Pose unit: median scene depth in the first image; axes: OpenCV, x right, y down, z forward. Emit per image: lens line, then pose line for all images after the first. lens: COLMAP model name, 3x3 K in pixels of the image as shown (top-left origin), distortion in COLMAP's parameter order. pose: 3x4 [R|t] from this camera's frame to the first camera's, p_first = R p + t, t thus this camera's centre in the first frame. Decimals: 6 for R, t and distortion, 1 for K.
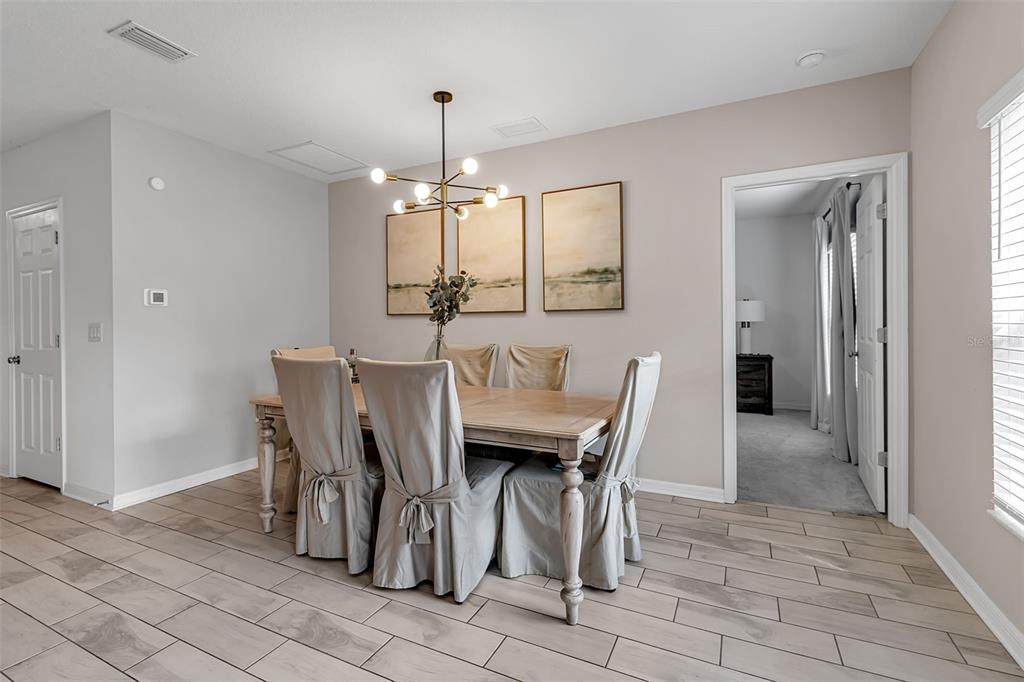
lens RADIAL K [[472.5, 0, 506.0], [0, 472.5, 326.3], [0, 0, 1]] dist [0.003940, 0.000073]
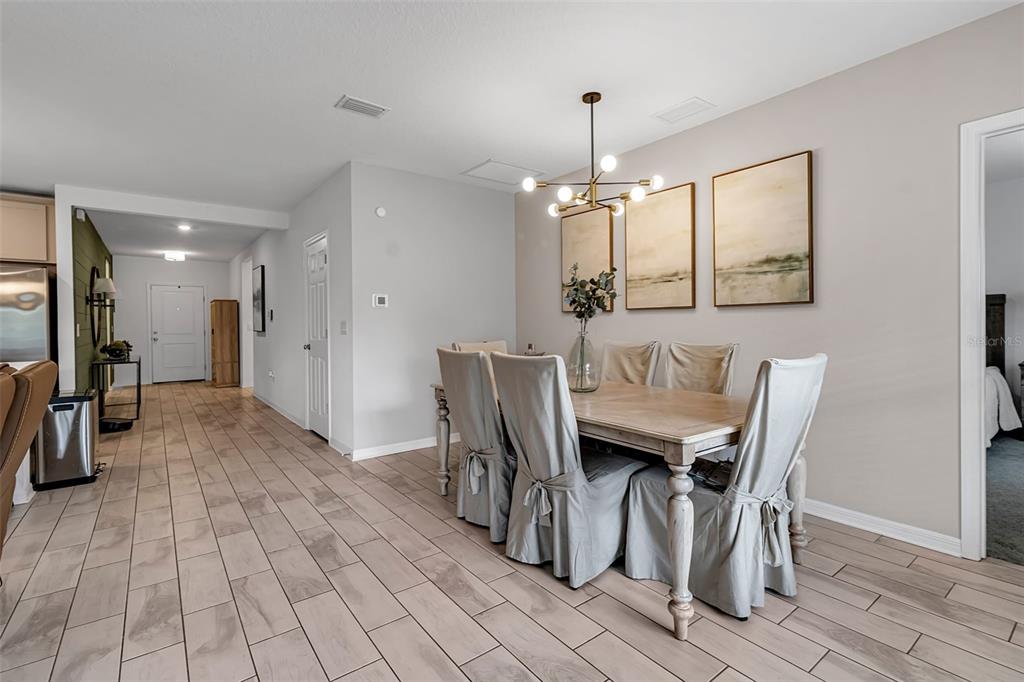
lens RADIAL K [[472.5, 0, 506.0], [0, 472.5, 326.3], [0, 0, 1]] dist [0.003940, 0.000073]
pose [[0.894738, 0.002305, -0.446585, 0.170513], [0.001145, 0.999972, 0.007456, -0.000904], [0.446589, -0.007183, 0.894710, 0.003198]]
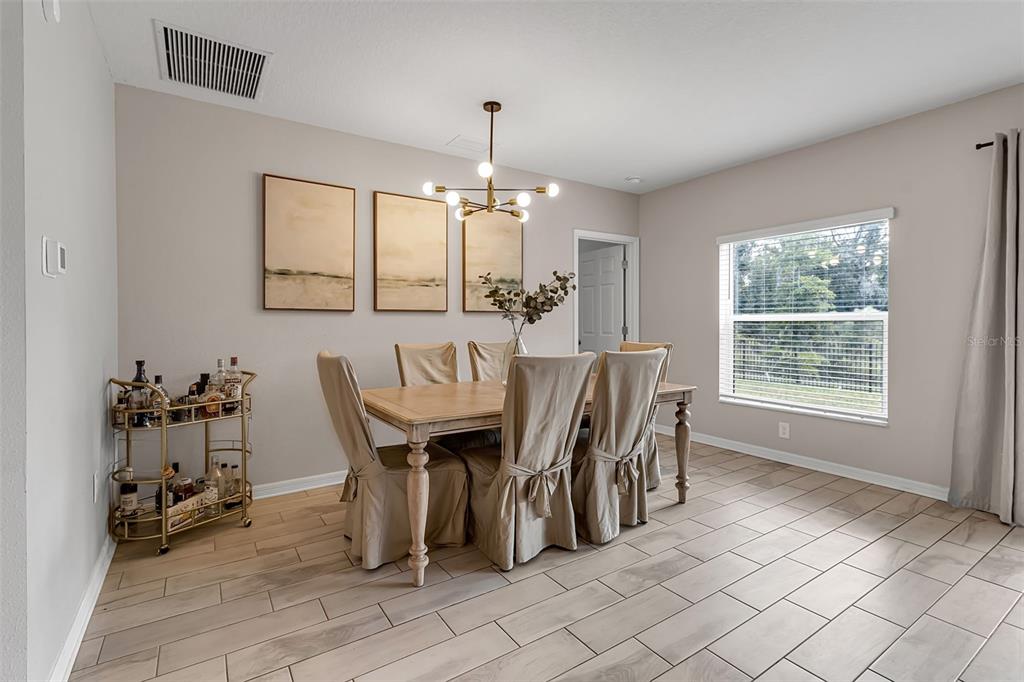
lens RADIAL K [[472.5, 0, 506.0], [0, 472.5, 326.3], [0, 0, 1]] dist [0.003940, 0.000073]
pose [[0.500772, 0.002376, 0.865576, -1.112727], [-0.000403, 0.999997, -0.002512, 0.007329], [-0.865579, 0.000909, 0.500772, 0.483612]]
